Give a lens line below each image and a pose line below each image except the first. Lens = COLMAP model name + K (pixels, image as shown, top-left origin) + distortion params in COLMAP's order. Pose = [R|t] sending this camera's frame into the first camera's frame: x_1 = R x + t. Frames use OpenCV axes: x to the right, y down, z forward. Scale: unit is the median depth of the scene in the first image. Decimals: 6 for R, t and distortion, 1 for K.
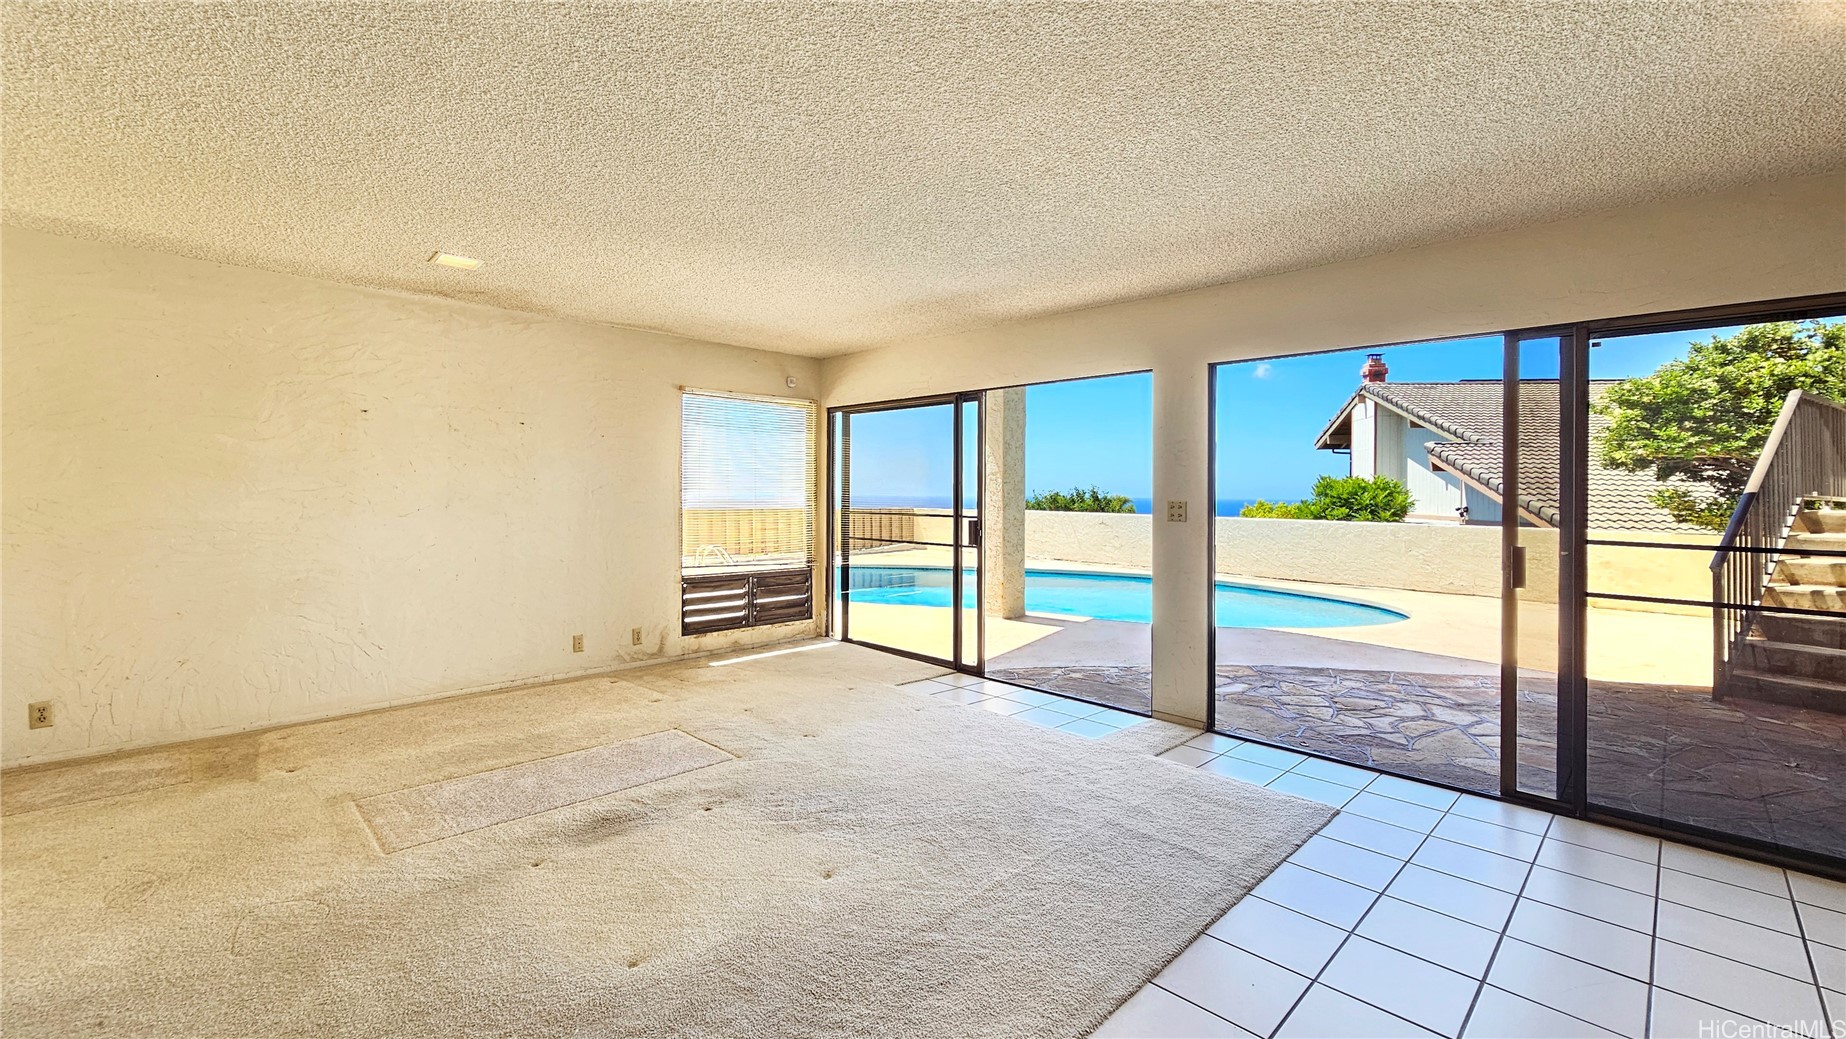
lens RADIAL K [[763.8, 0, 936.4], [0, 763.8, 487.5], [0, 0, 1]] dist [-0.001086, 0.000287]
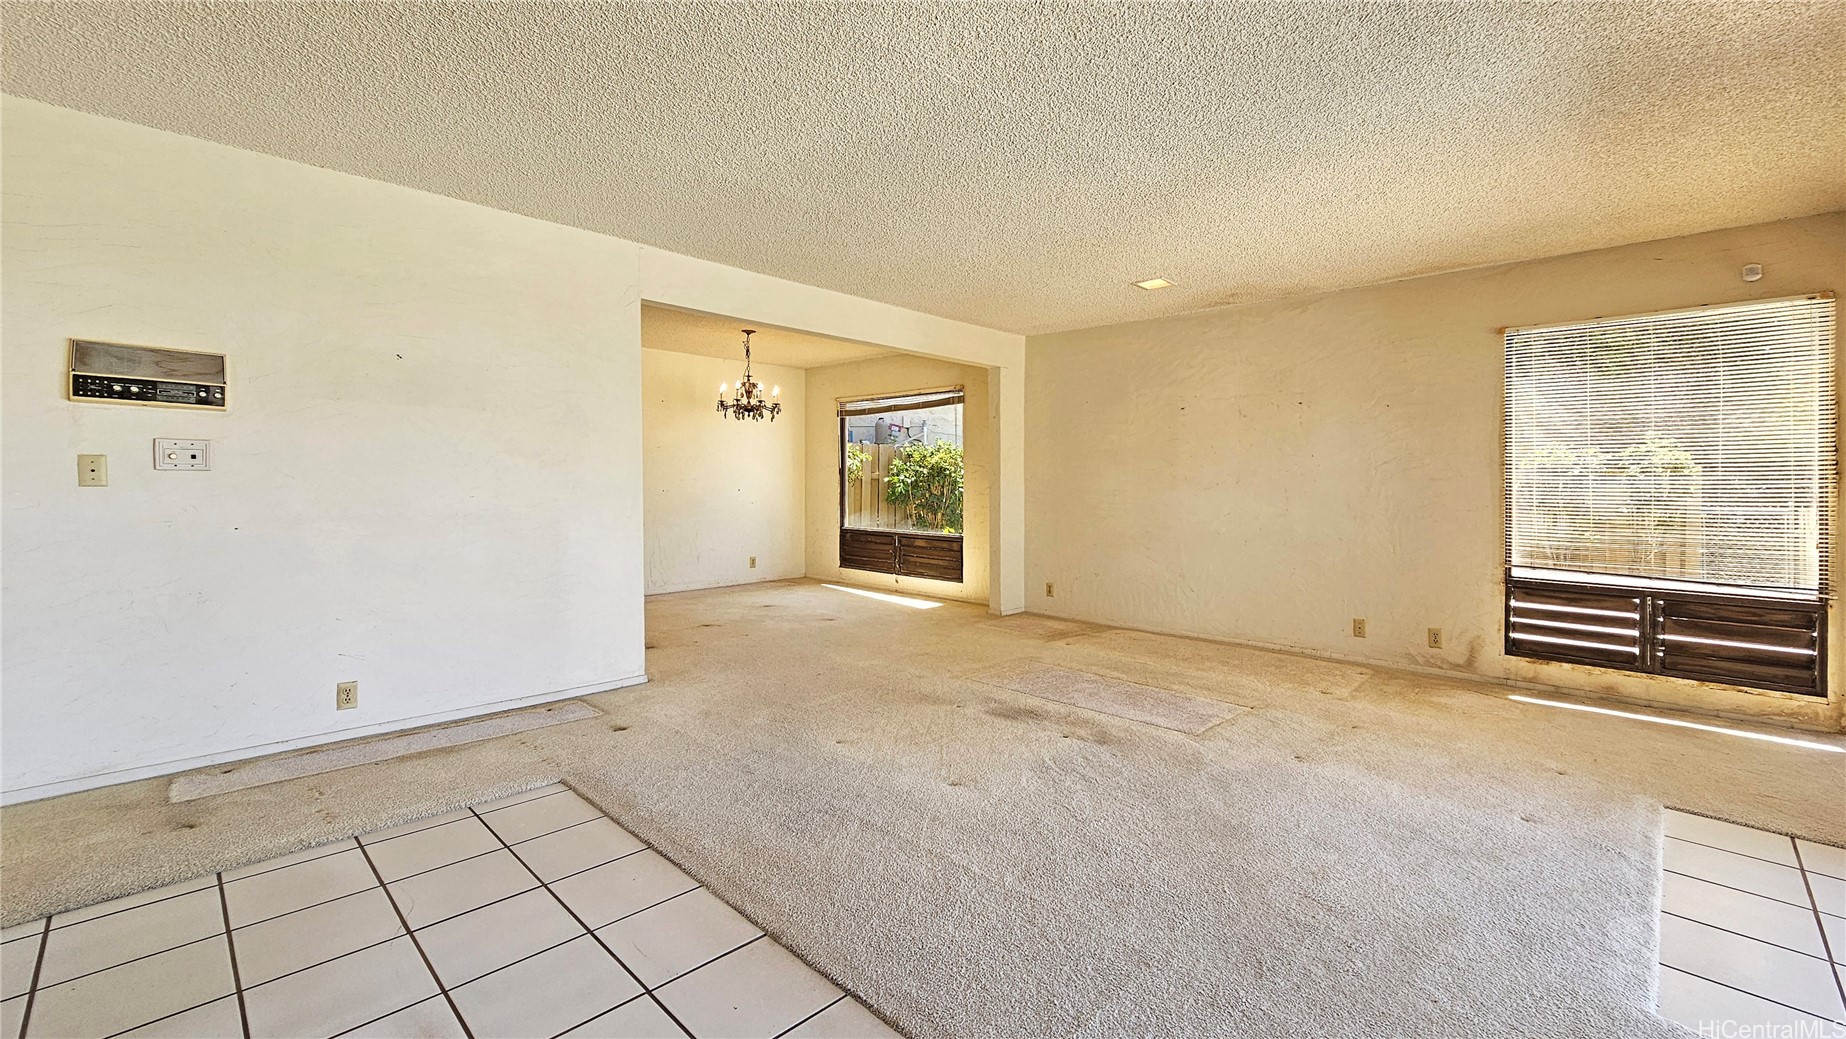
lens RADIAL K [[763.8, 0, 933.5], [0, 763.8, 504.2], [0, 0, 1]] dist [-0.001086, 0.000287]
pose [[0.000539, 0.017949, -0.999839, 0.441297], [-0.003550, 0.999833, 0.017947, 0.032797], [0.999994, 0.003539, 0.000603, 0.434552]]
